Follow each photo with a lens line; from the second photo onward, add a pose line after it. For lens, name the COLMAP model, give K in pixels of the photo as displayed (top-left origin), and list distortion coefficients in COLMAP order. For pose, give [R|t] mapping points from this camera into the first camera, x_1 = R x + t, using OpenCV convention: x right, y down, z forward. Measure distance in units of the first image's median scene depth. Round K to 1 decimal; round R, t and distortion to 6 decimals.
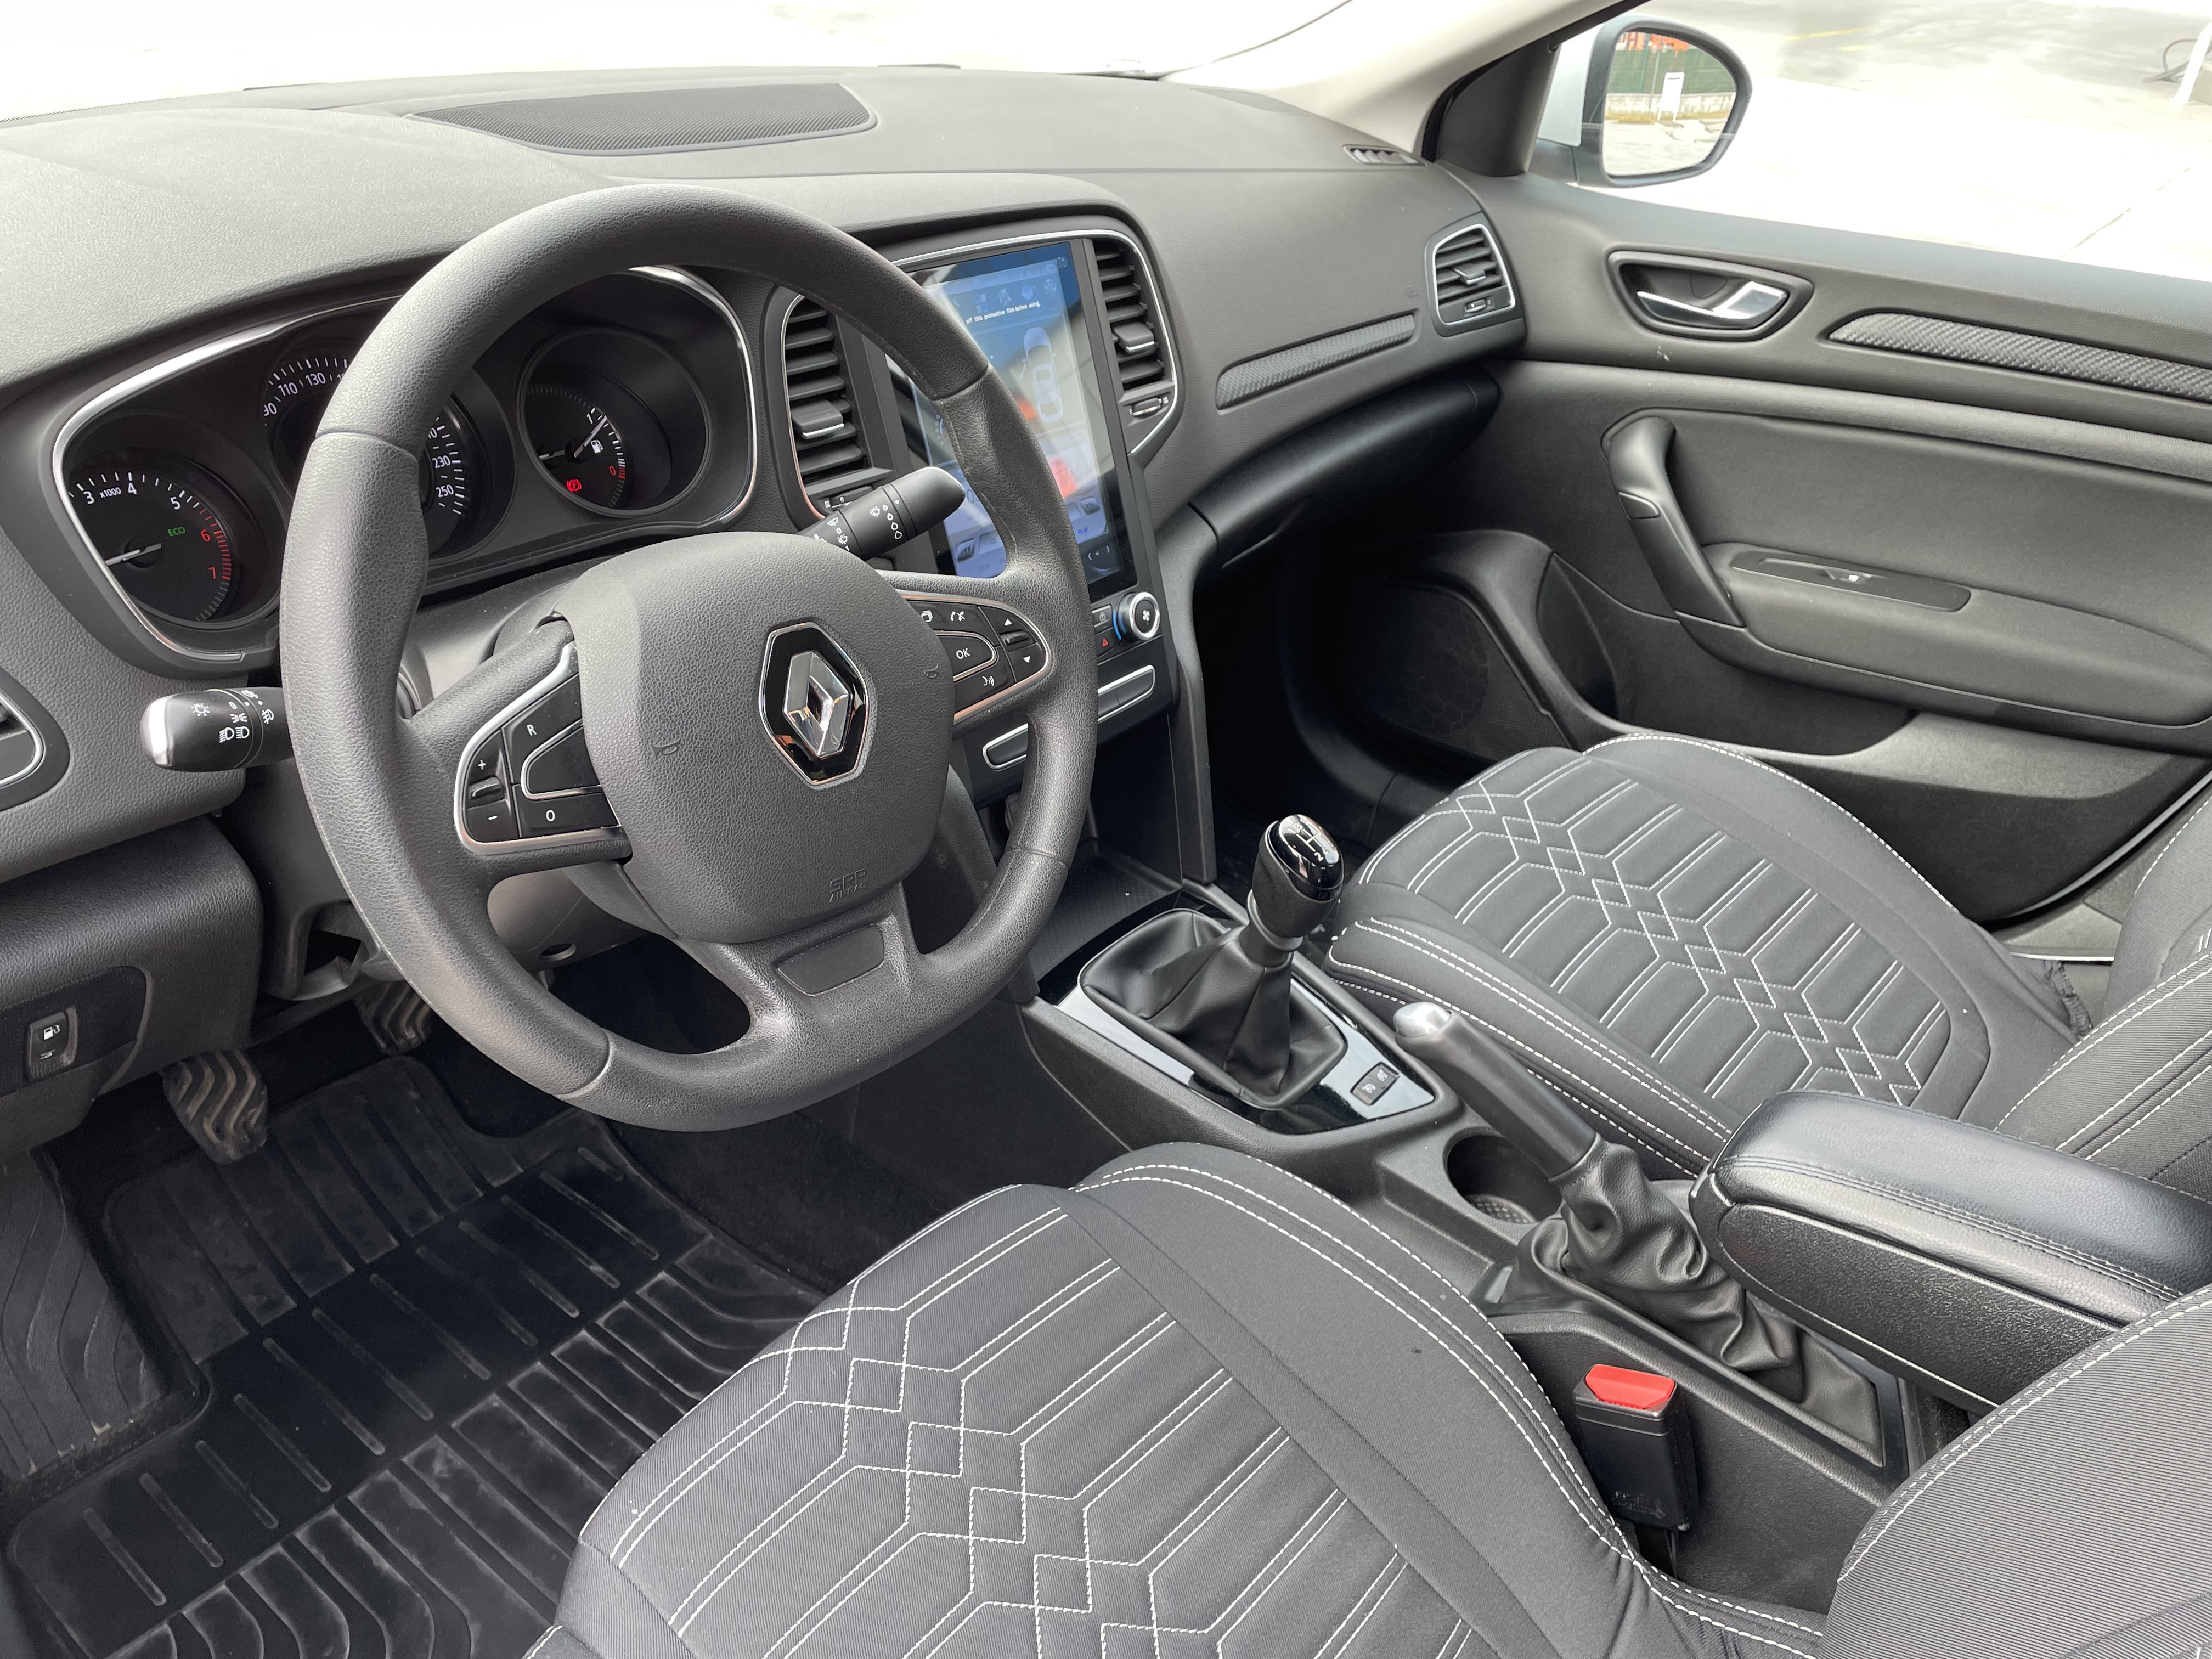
lens RADIAL K [[1678.6, 0, 1092.1], [0, 1678.6, 833.3], [0, 0, 1]] dist [0.086060, -0.123688]
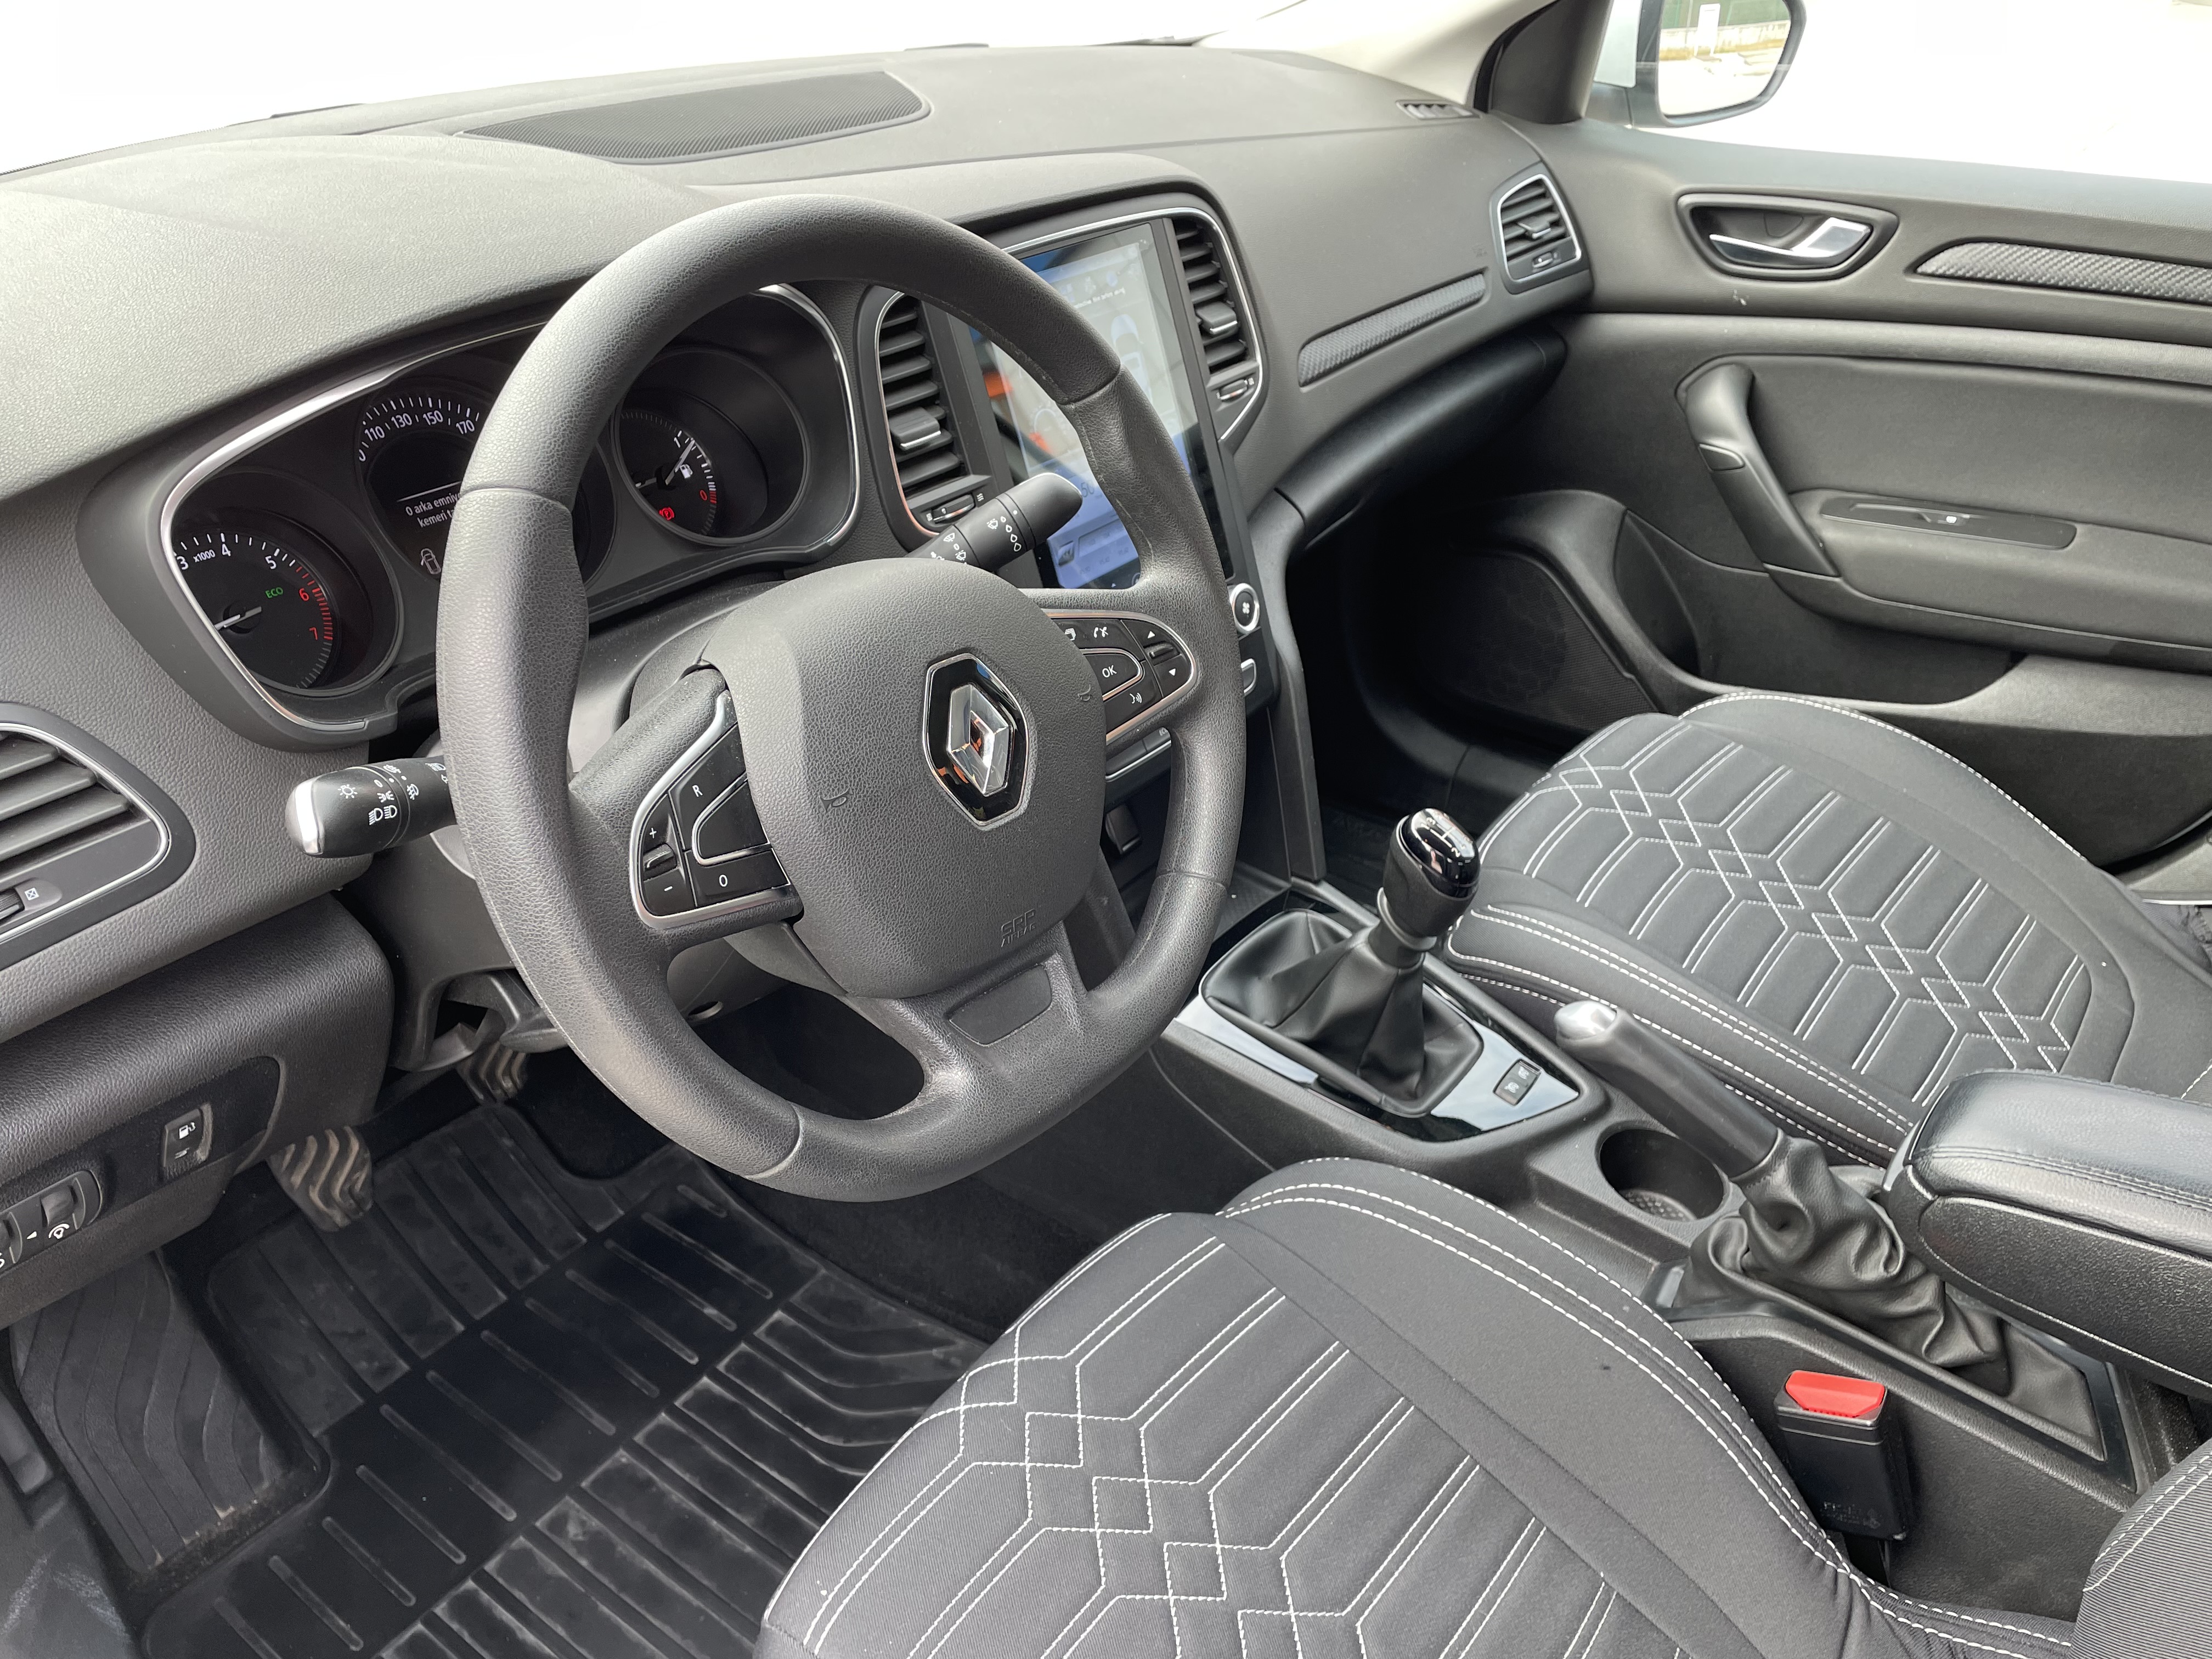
lens RADIAL K [[1680.6, 0, 1083.3], [0, 1680.6, 835.8], [0, 0, 1]] dist [0.083076, -0.118109]
pose [[0.998219, -0.059152, -0.007767, -0.062952], [0.059273, 0.998108, 0.016336, -0.021775], [0.006786, -0.016768, 0.999836, 0.037638]]
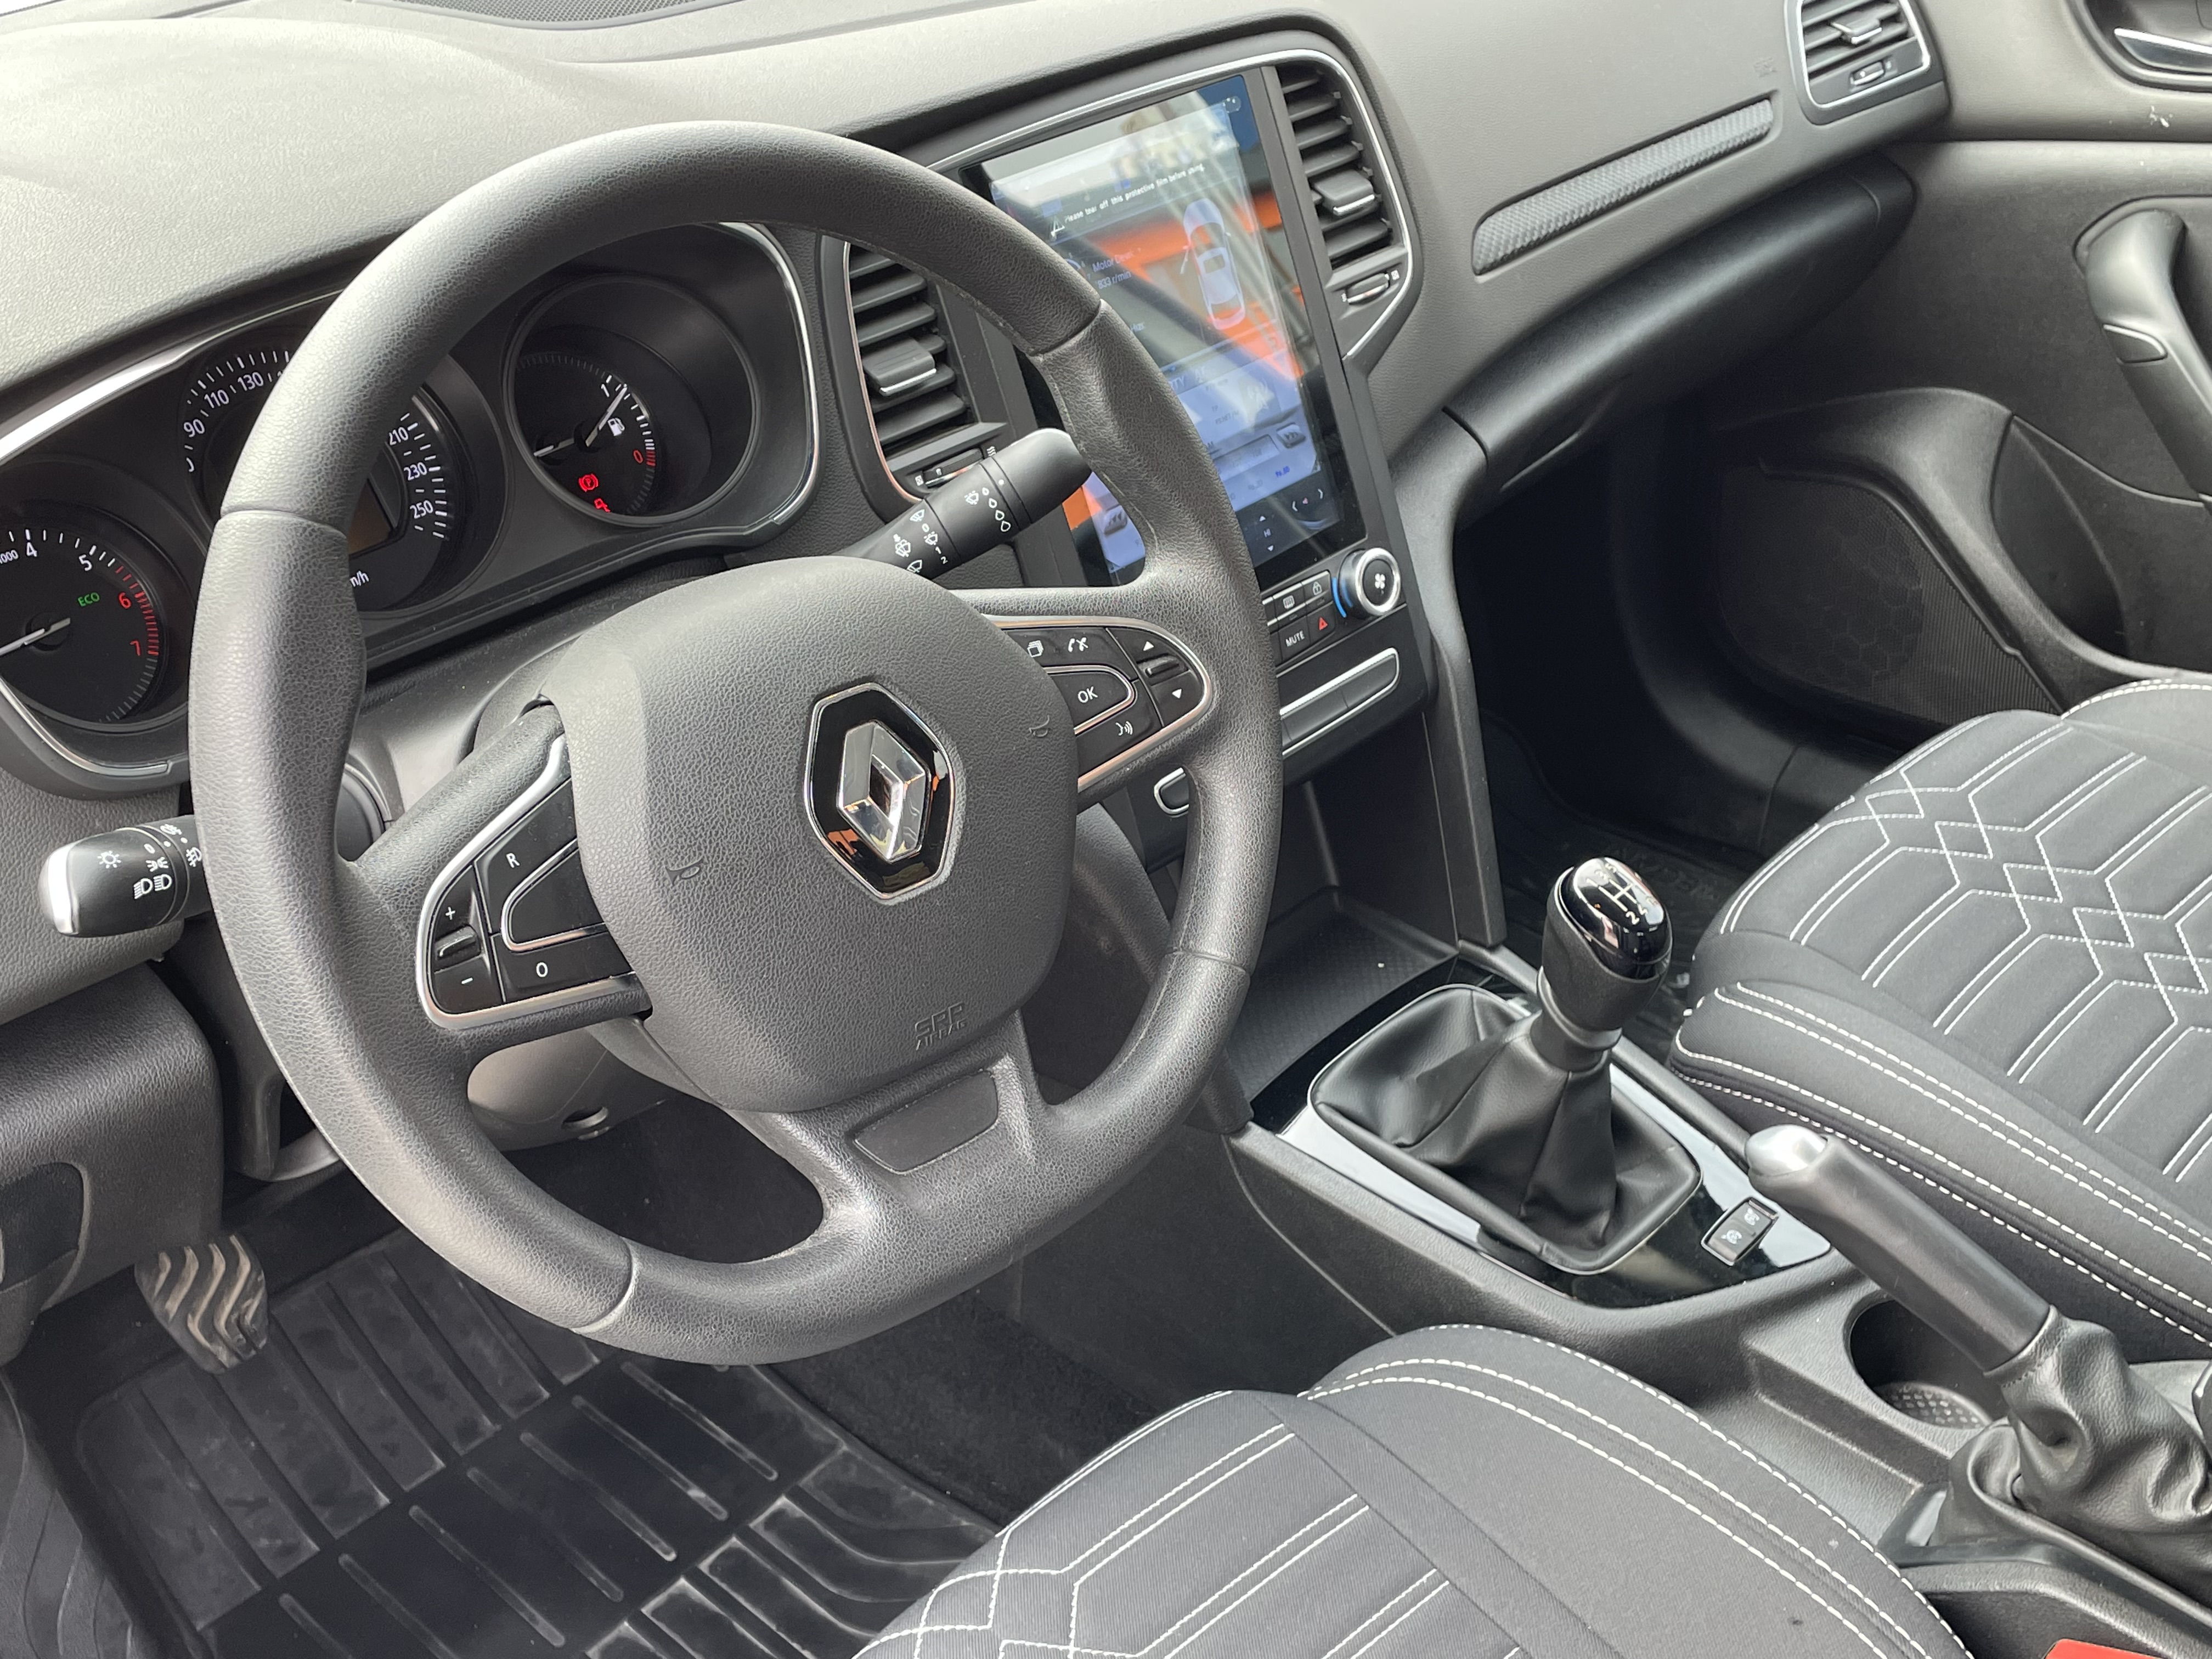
lens RADIAL K [[2393.3, 0, 1085.8], [0, 2393.3, 845.0], [0, 0, 1]] dist [0.095639, -0.150330]
pose [[0.989032, -0.050897, -0.138654, 0.045614], [0.053073, 0.998518, 0.012038, -0.037853], [0.137836, -0.019265, 0.990268, -0.029690]]
